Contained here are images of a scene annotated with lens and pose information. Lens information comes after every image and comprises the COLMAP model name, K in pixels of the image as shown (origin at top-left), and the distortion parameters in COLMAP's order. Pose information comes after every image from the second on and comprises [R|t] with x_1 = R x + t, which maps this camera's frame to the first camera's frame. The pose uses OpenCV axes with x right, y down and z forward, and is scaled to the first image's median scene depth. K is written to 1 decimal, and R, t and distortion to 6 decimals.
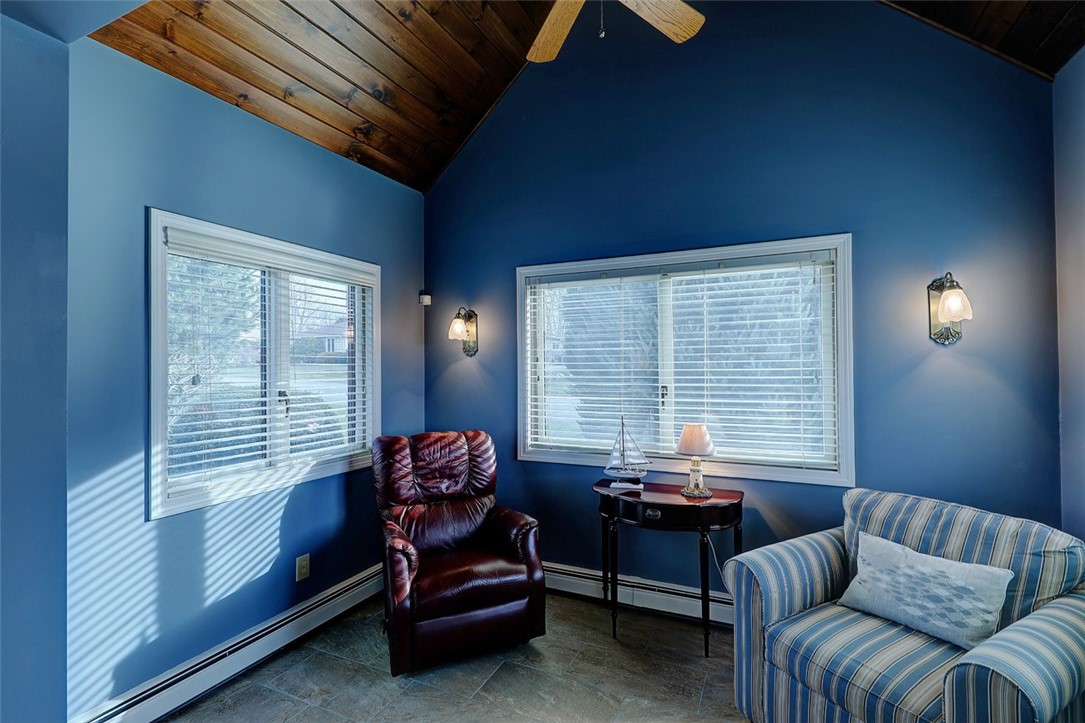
lens RADIAL K [[494.6, 0, 541.7], [0, 494.6, 363.8], [0, 0, 1]] dist [0.008941, -0.000844]
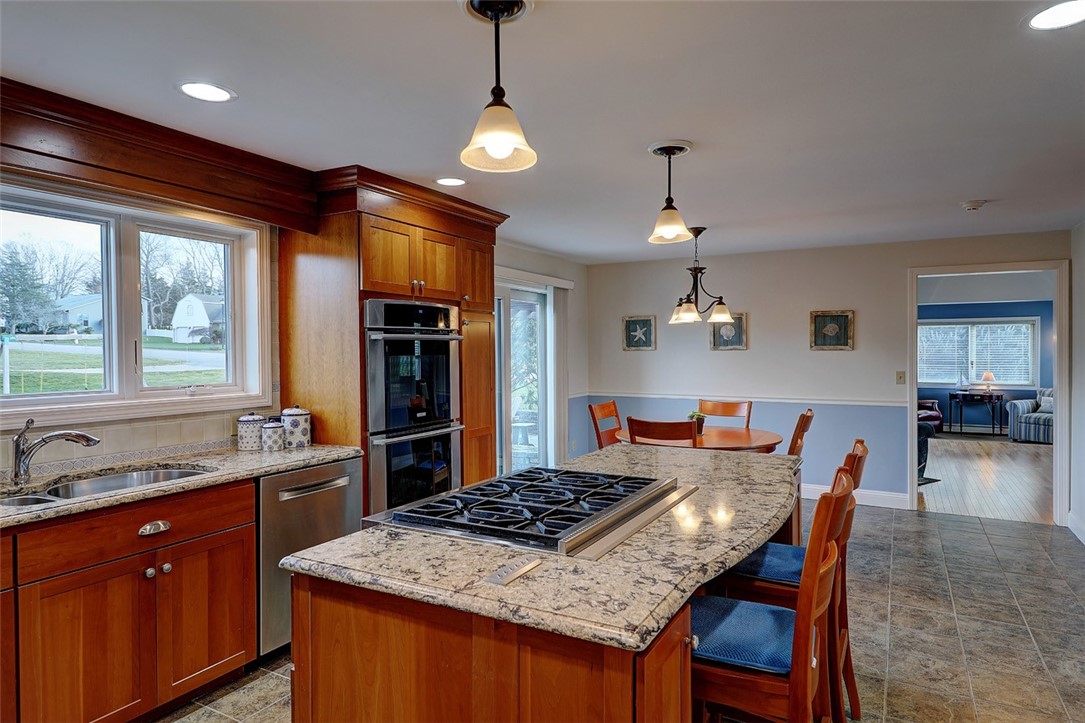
lens RADIAL K [[648.6, 0, 544.5], [0, 648.6, 366.8], [0, 0, 1]] dist [0.009376, 0.003891]
pose [[0.998136, 0.004368, -0.060878, -2.978523], [-0.002238, 0.999384, 0.035012, -0.086976], [0.060993, -0.034810, 0.997531, -4.396469]]
